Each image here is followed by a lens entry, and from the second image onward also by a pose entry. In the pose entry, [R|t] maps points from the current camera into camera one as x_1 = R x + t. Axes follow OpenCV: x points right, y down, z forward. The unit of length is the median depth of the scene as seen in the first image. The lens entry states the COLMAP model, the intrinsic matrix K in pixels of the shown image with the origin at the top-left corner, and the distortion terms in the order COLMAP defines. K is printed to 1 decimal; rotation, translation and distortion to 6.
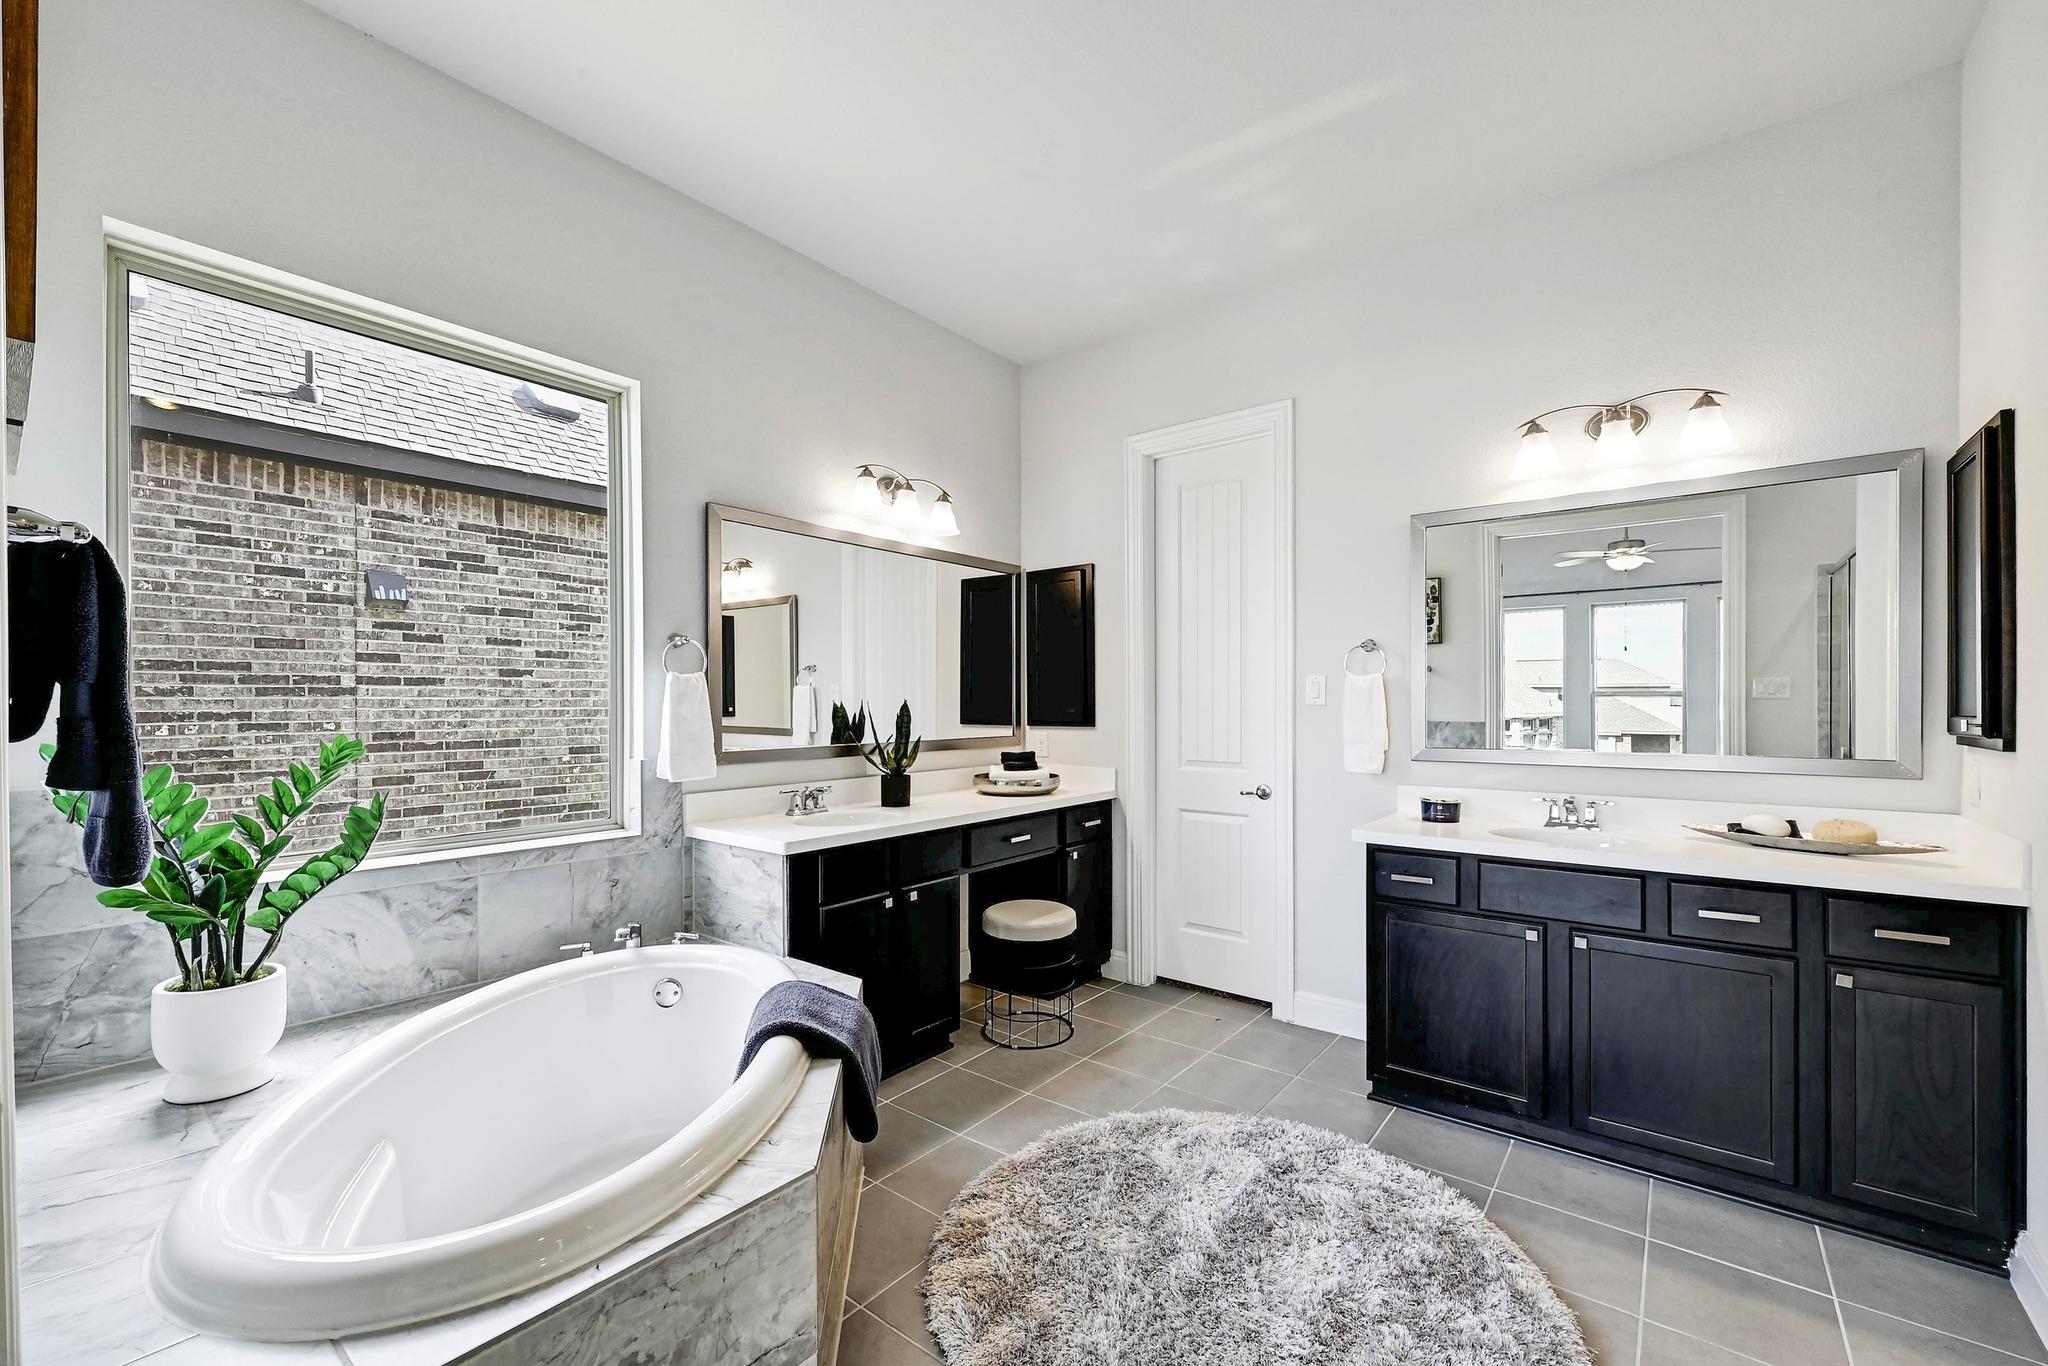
lens RADIAL K [[807.1, 0, 1025.9], [0, 807.1, 718.1], [0, 0, 1]] dist [-0.000709, -0.000119]
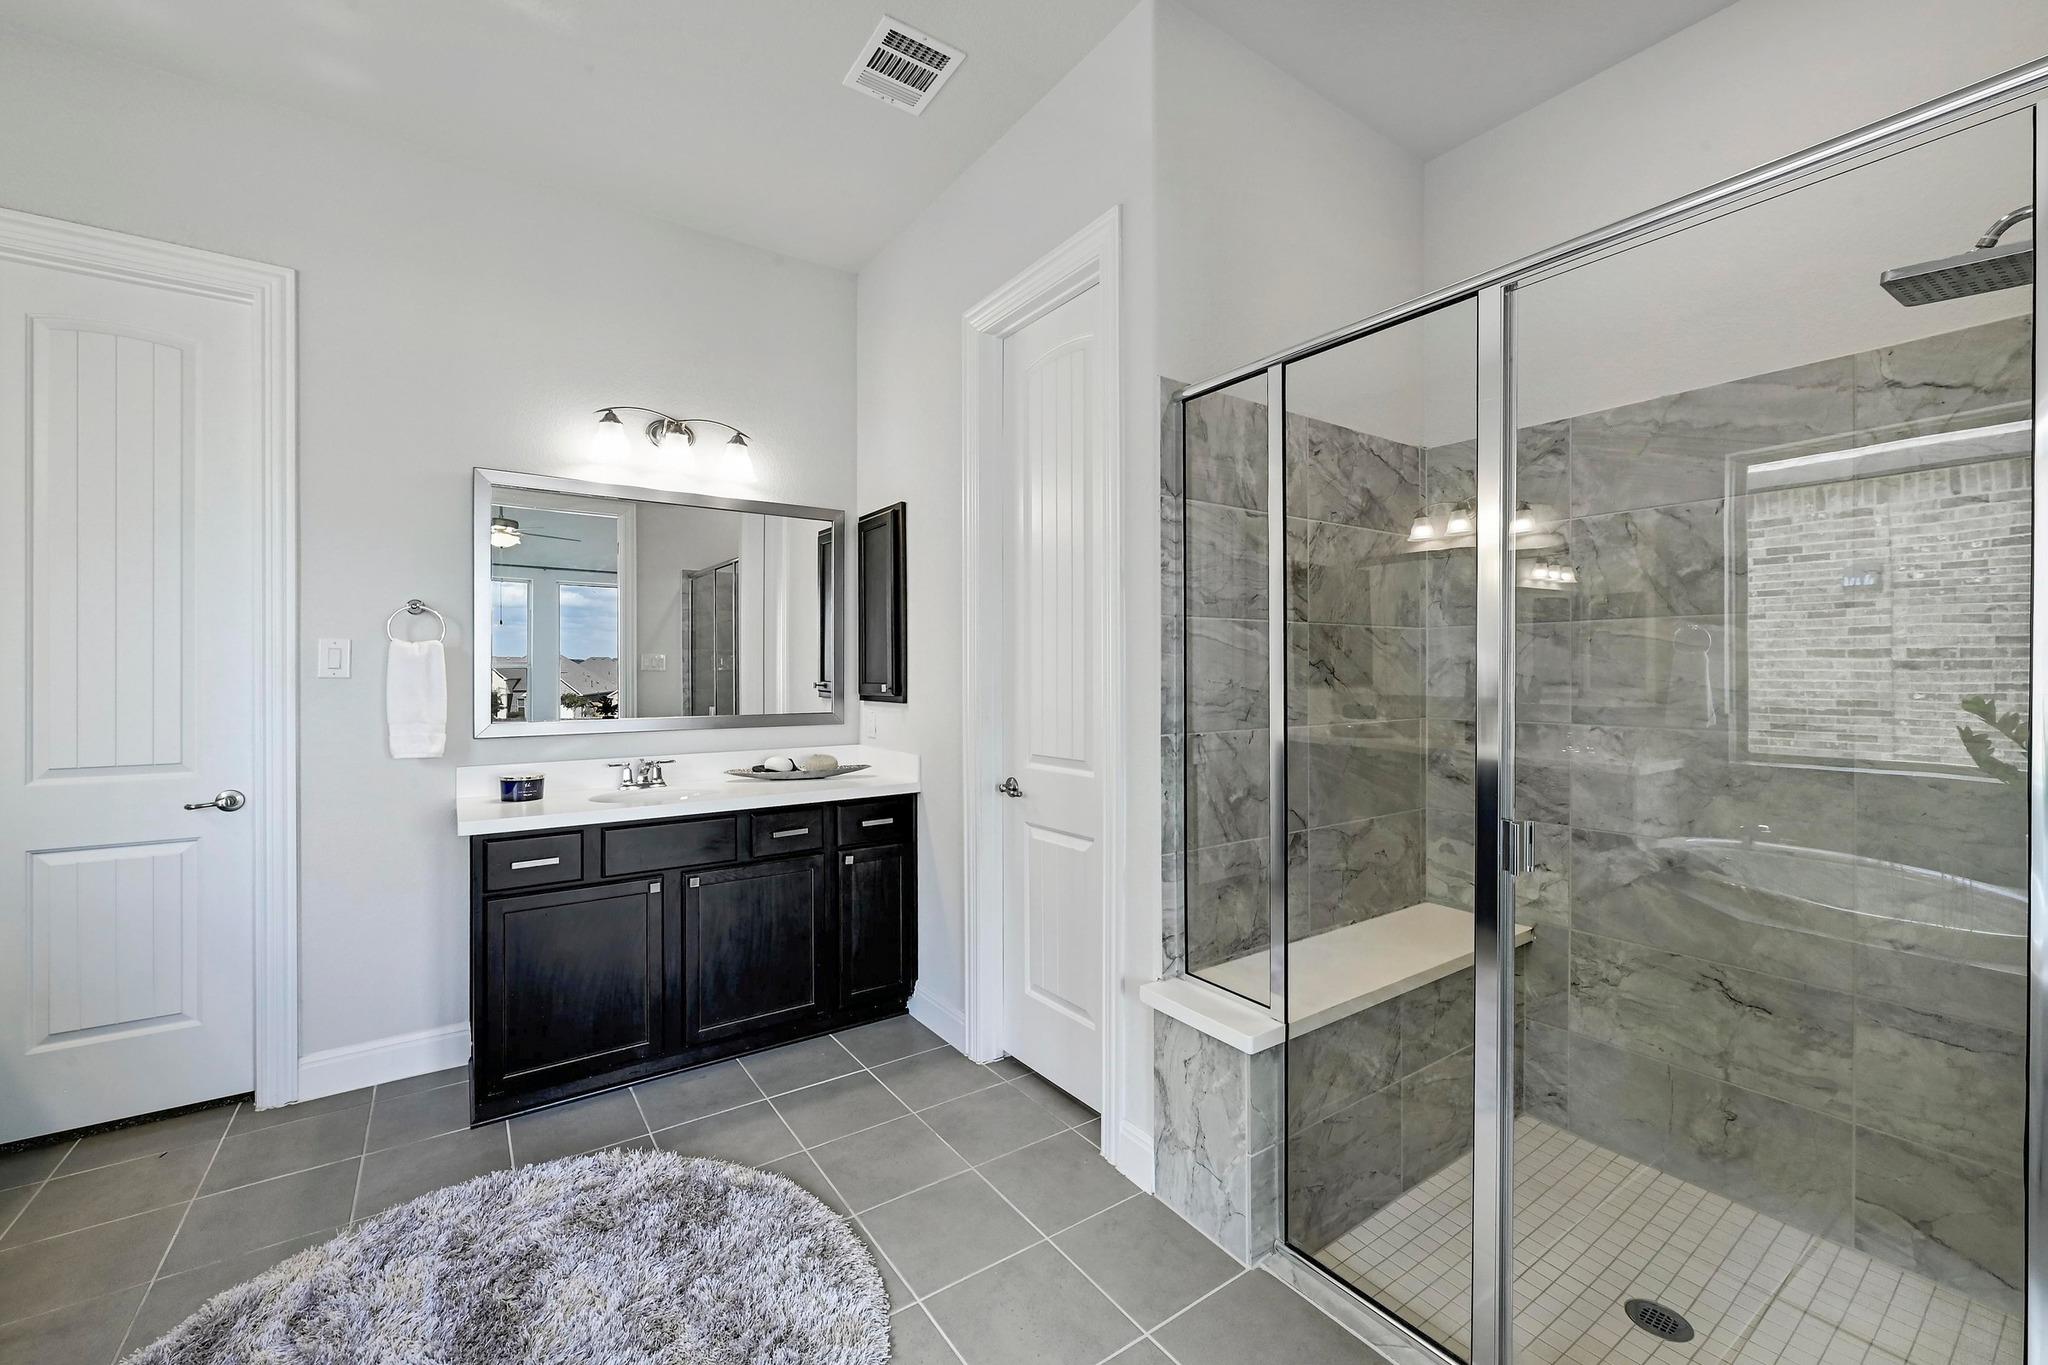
lens RADIAL K [[809.6, 0, 1024.0], [0, 809.6, 682.5], [0, 0, 1]] dist [-0.001739, -0.000315]
pose [[0.308182, -0.009705, 0.951278, -0.247173], [0.018506, 0.999820, 0.004205, -0.003415], [-0.951147, 0.016309, 0.308306, 0.176970]]
